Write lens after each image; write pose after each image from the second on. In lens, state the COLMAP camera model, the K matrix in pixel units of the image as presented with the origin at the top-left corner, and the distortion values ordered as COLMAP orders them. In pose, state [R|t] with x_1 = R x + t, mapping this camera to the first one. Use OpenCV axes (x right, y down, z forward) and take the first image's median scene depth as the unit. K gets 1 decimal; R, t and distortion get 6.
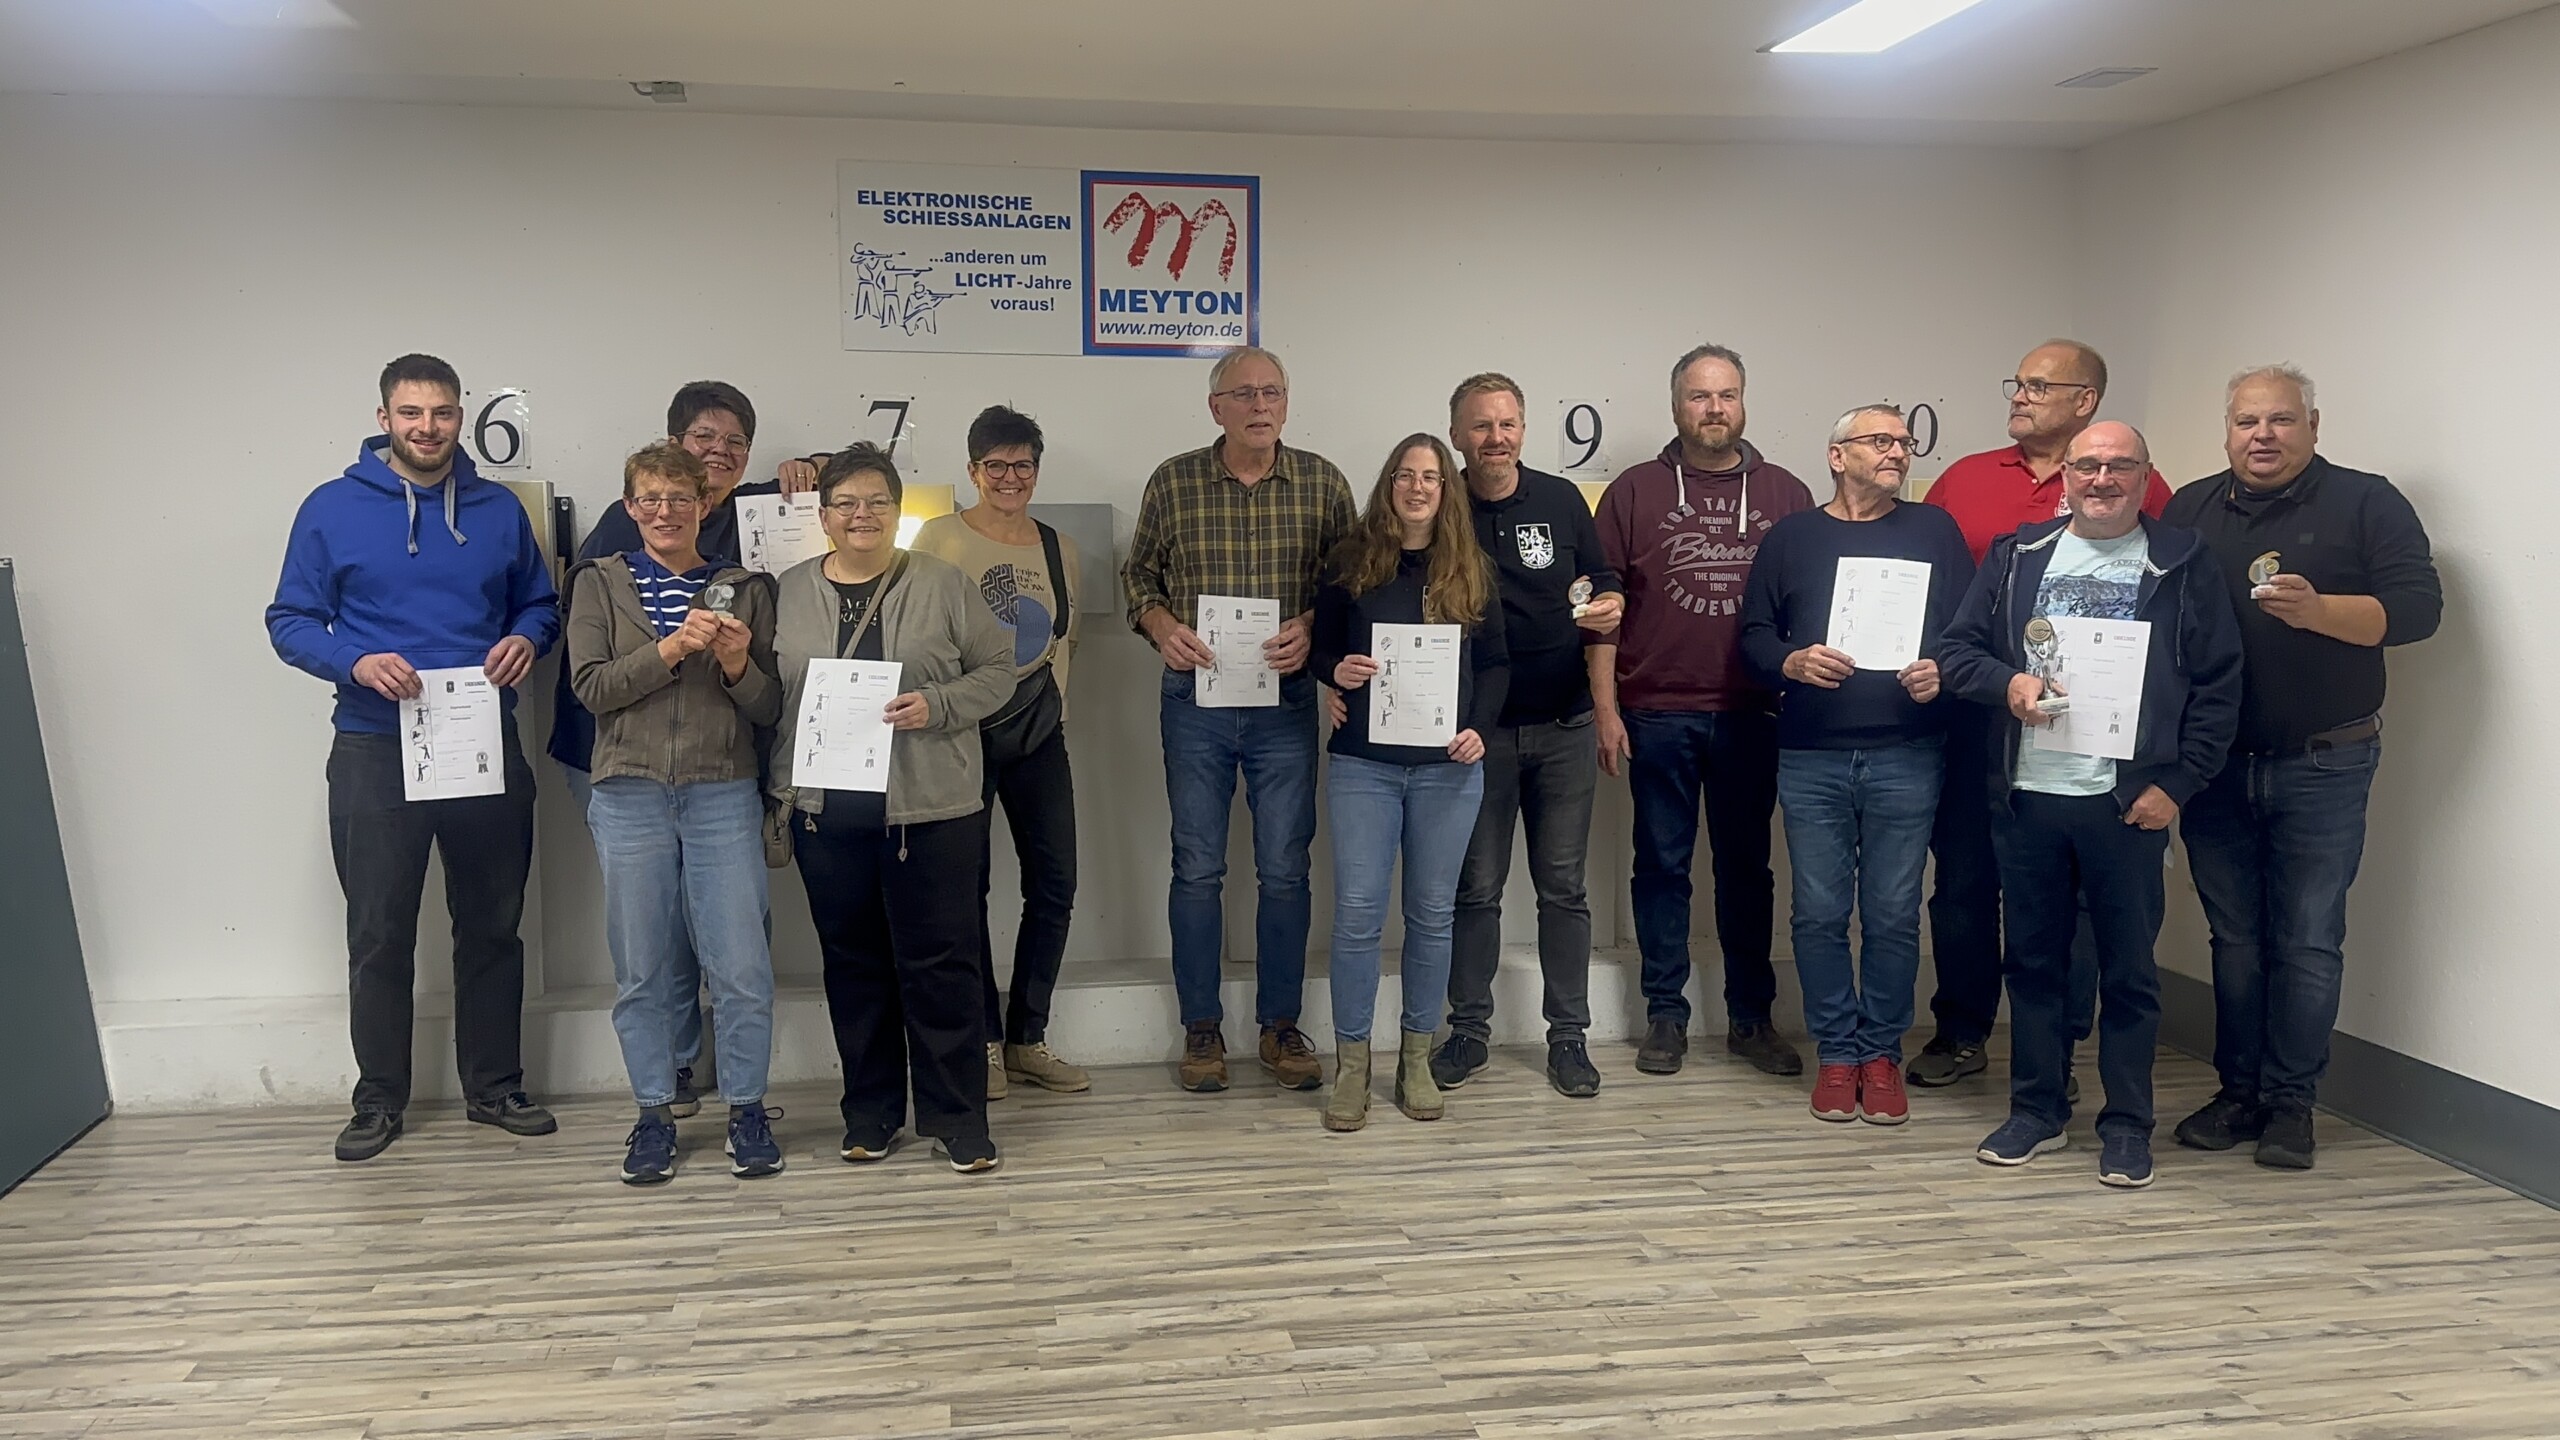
lens RADIAL K [[2223.8, 0, 1241.9], [0, 2223.8, 718.8], [0, 0, 1]] dist [0.115333, -0.213054]
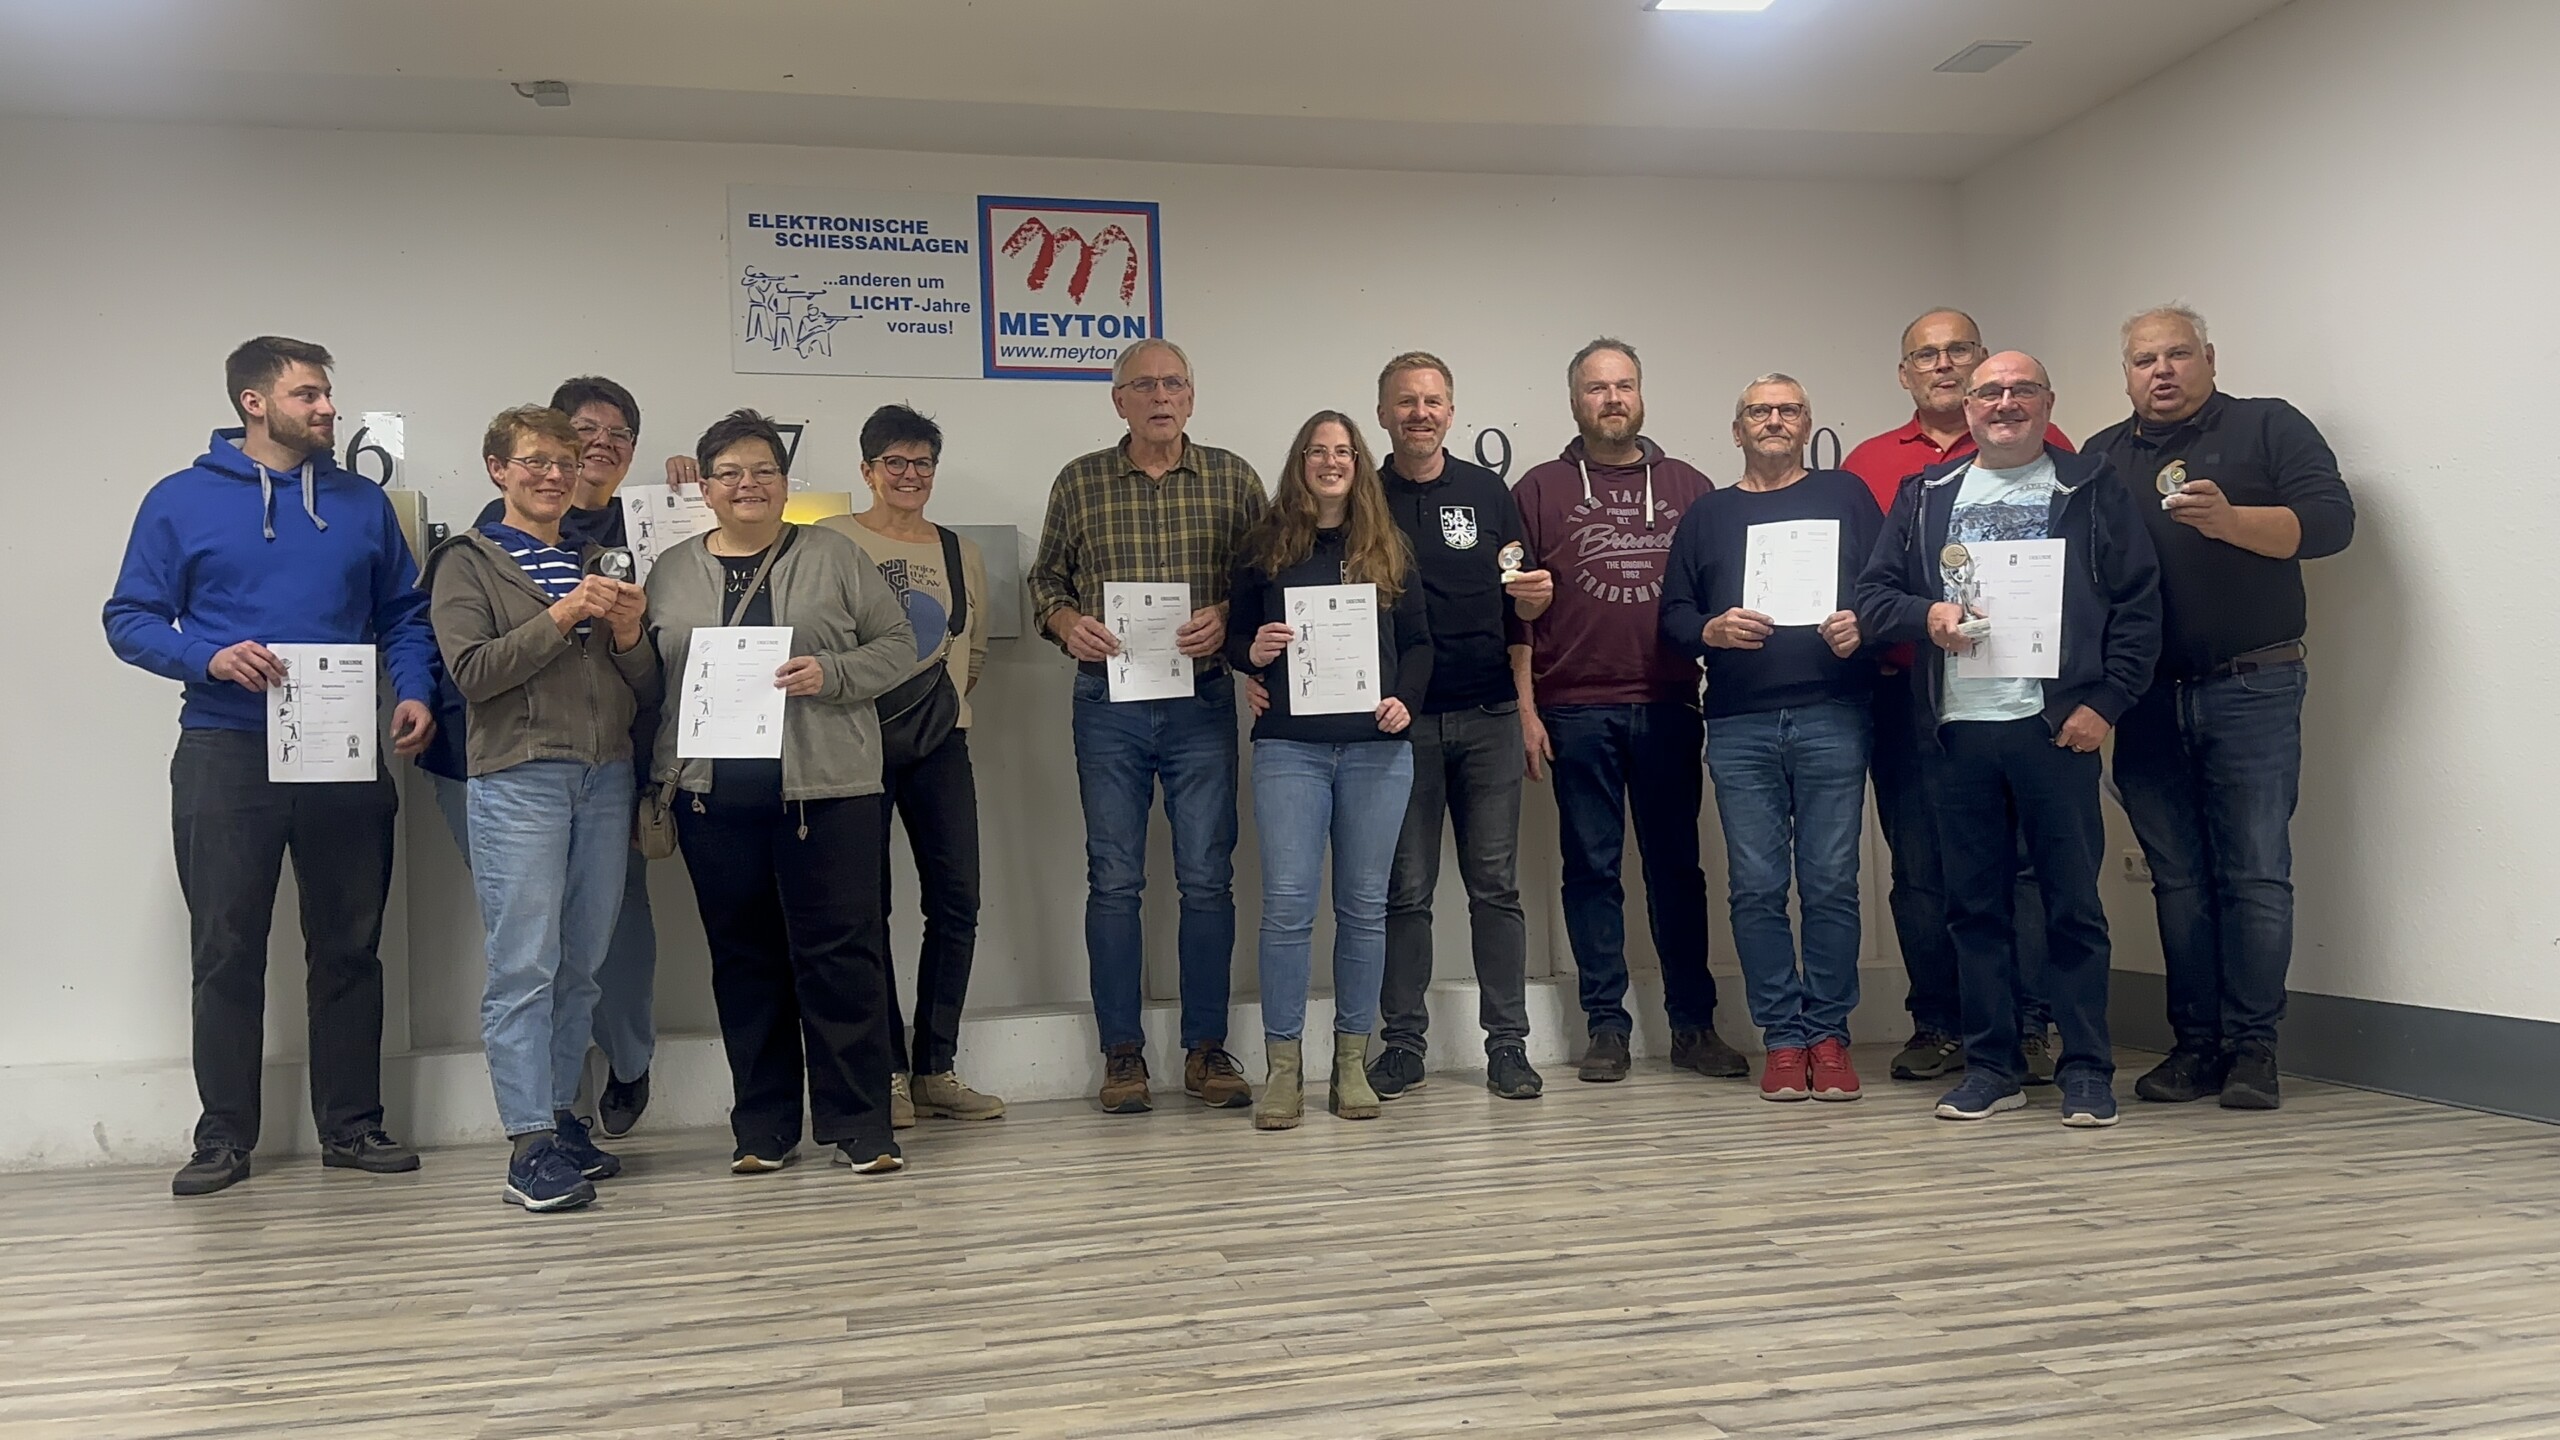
lens RADIAL K [[2223.8, 0, 1294.4], [0, 2223.8, 698.8], [0, 0, 1]] dist [0.115333, -0.213054]
pose [[0.997640, -0.029967, 0.061773, 0.000572], [0.038313, 0.989594, -0.138695, 0.128022], [-0.056974, 0.140734, 0.988407, 0.040959]]
